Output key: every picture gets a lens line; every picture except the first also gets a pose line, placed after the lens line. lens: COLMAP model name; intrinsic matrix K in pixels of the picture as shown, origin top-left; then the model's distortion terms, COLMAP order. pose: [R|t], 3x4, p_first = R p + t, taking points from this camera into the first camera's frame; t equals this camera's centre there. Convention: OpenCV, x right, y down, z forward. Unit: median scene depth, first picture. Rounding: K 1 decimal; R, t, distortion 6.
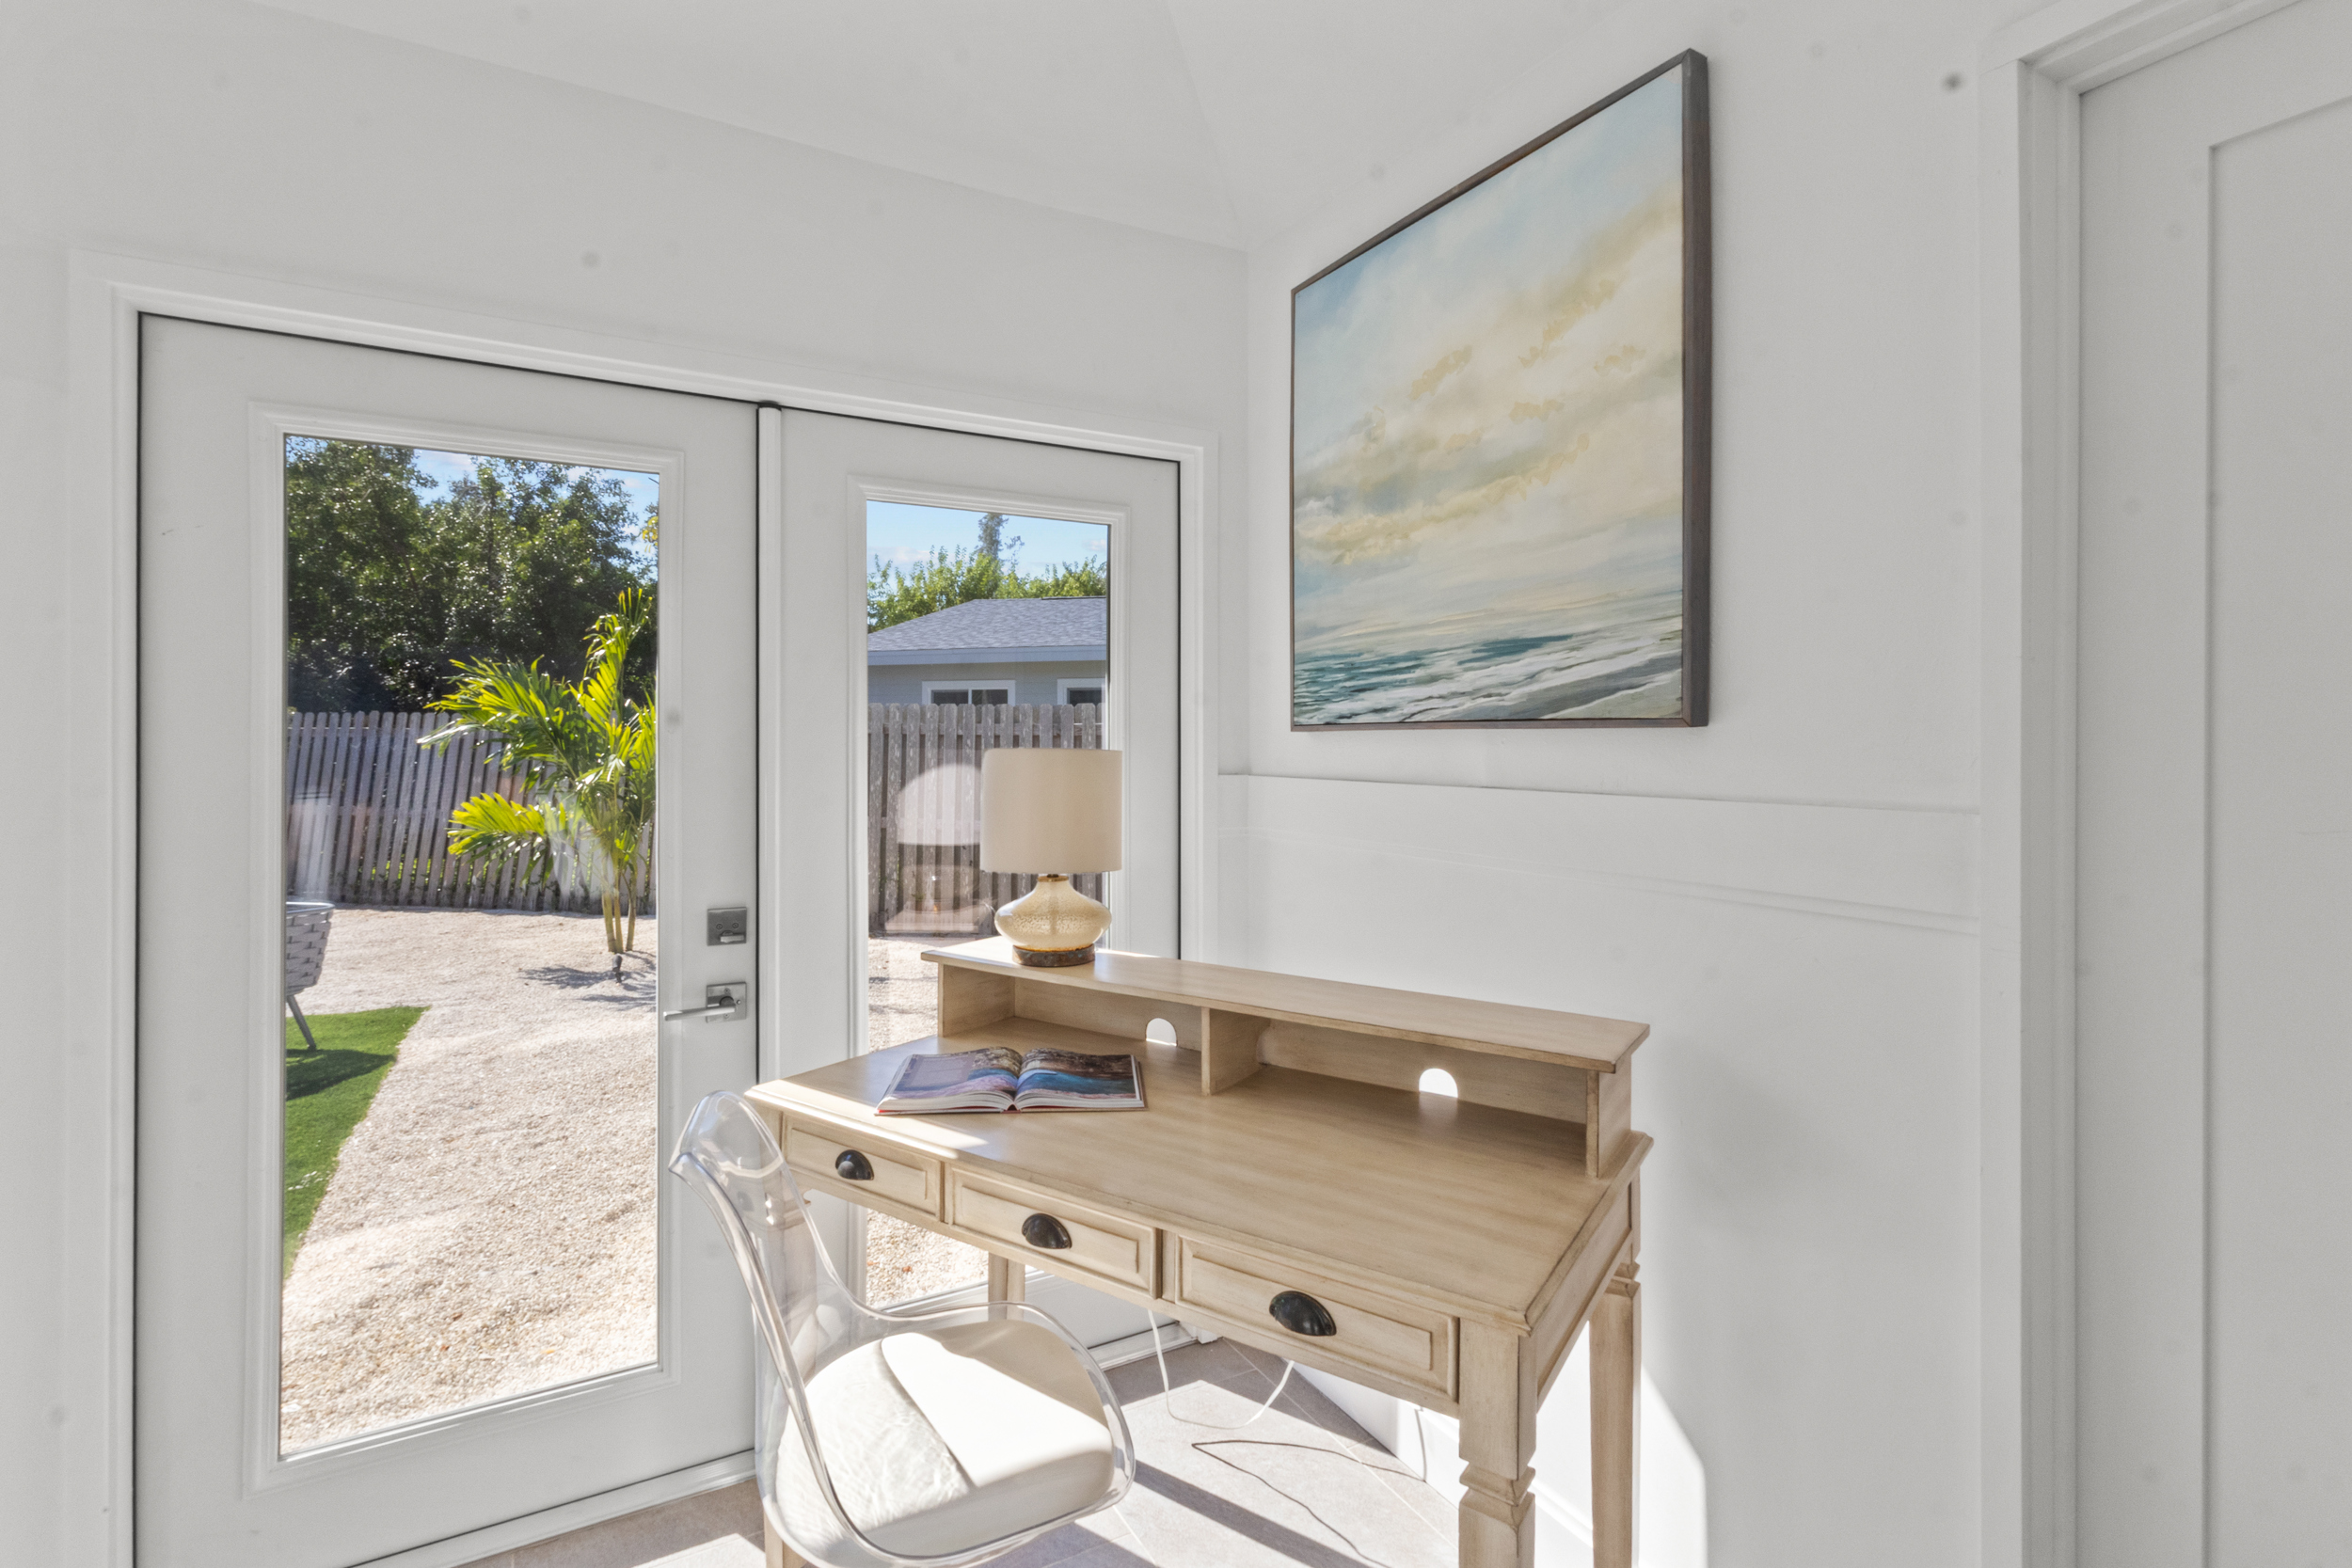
lens RADIAL K [[1093.9, 0, 1182.0], [0, 1093.9, 732.9], [0, 0, 1]] dist [-0.000083, 0.001219]
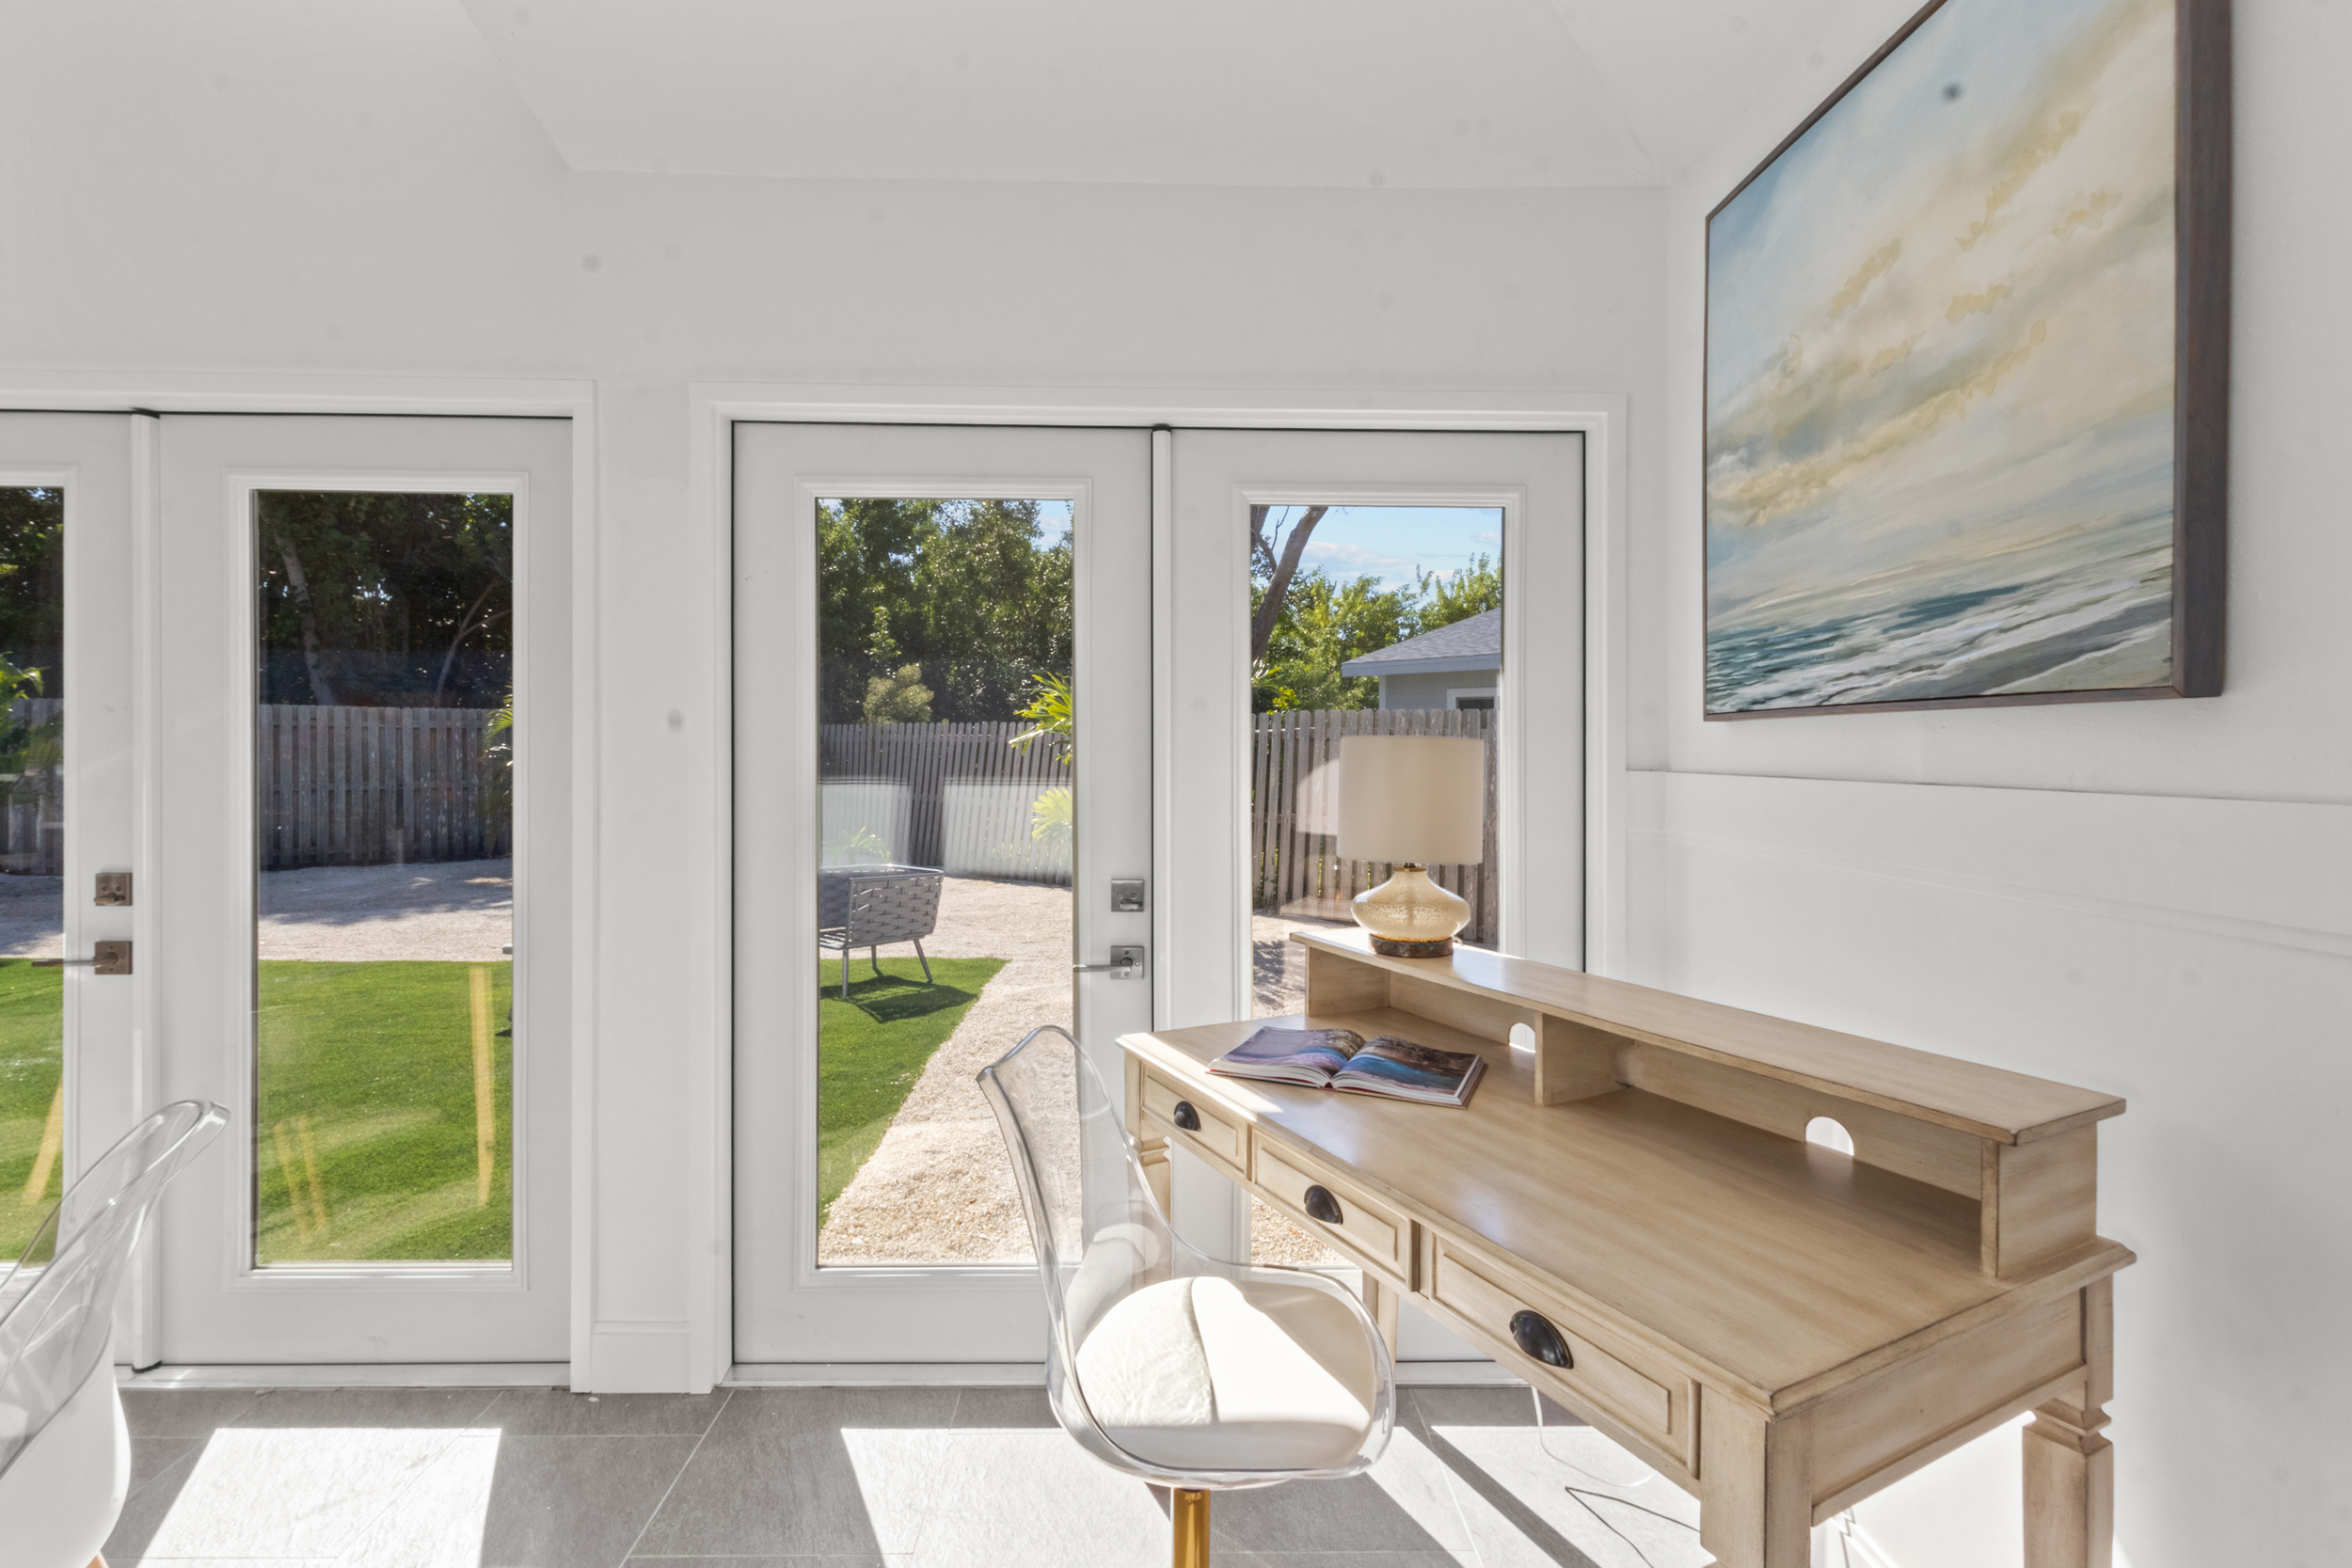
lens RADIAL K [[1089.1, 0, 1178.7], [0, 1089.1, 751.0], [0, 0, 1]] dist [0.002433, -0.000079]
pose [[0.883808, 0.004807, -0.467825, 0.164871], [-0.001102, 0.999966, 0.008194, 0.019219], [0.467849, -0.006726, 0.883783, 0.032685]]
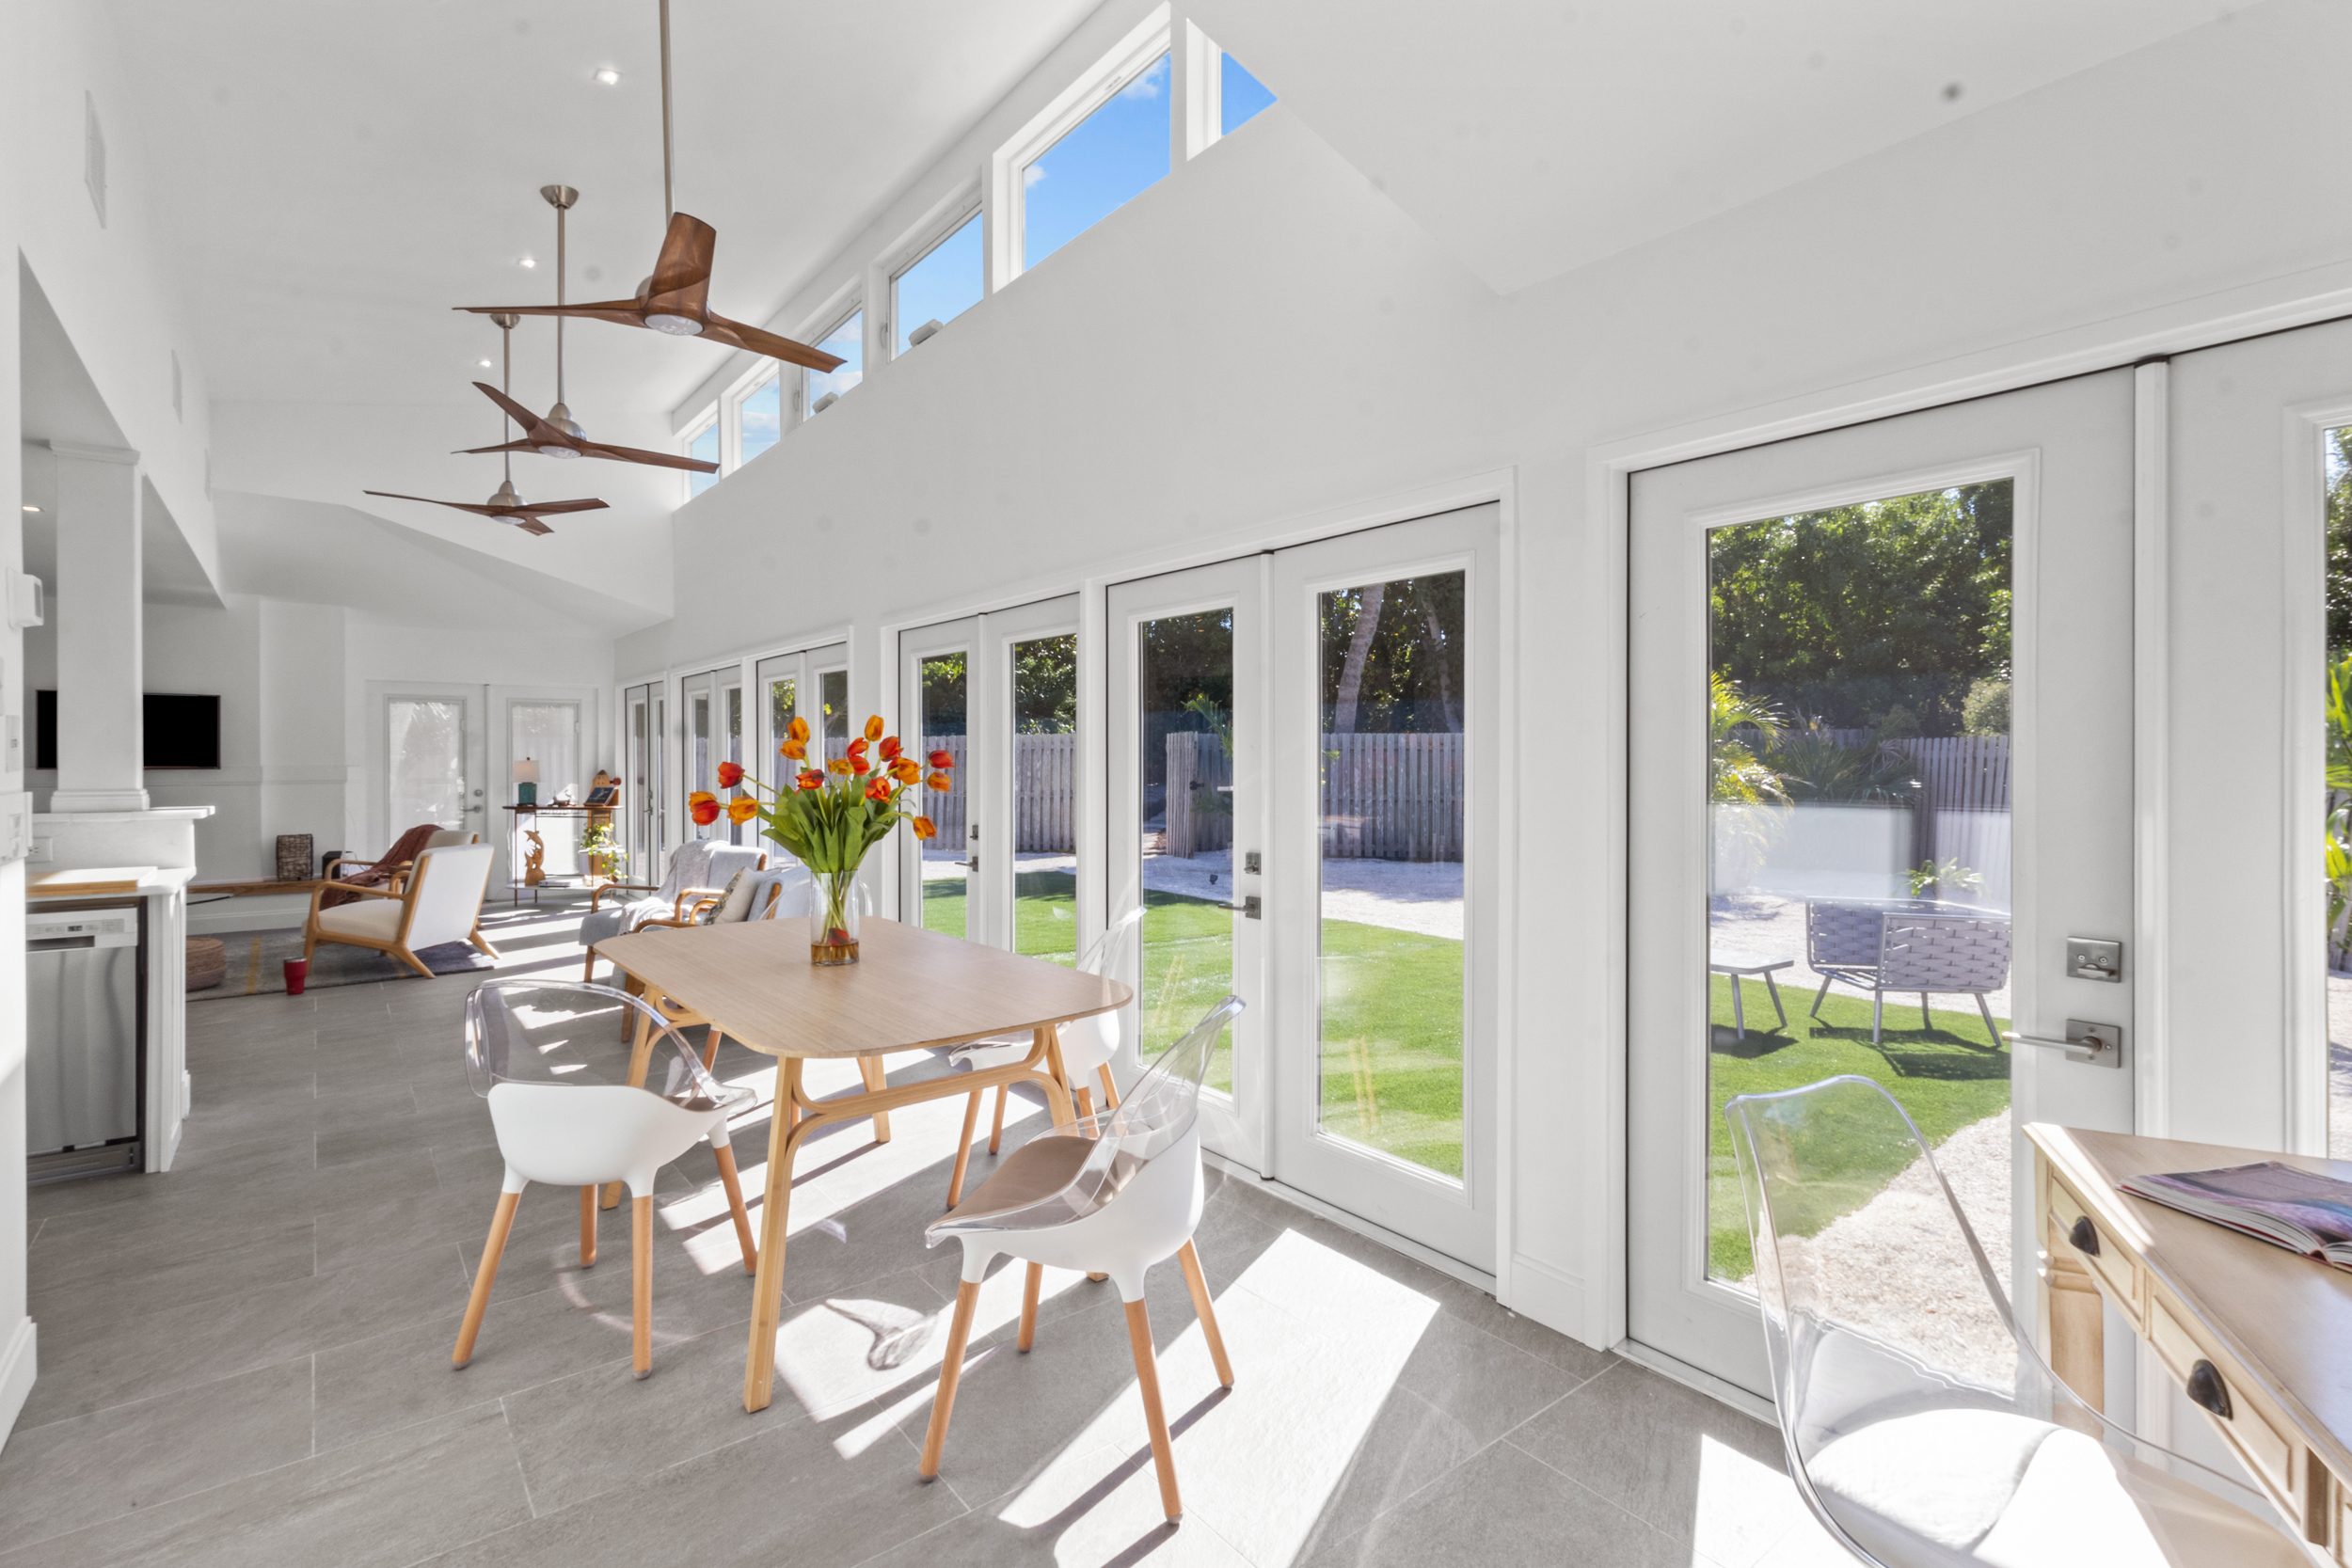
lens RADIAL K [[1092.8, 0, 1185.9], [0, 1092.8, 770.7], [0, 0, 1]] dist [0.000753, -0.000045]
pose [[0.163680, 0.006869, -0.986489, 0.367845], [0.006347, 0.999948, 0.008016, 0.009531], [0.986493, -0.007573, 0.163628, 0.121185]]
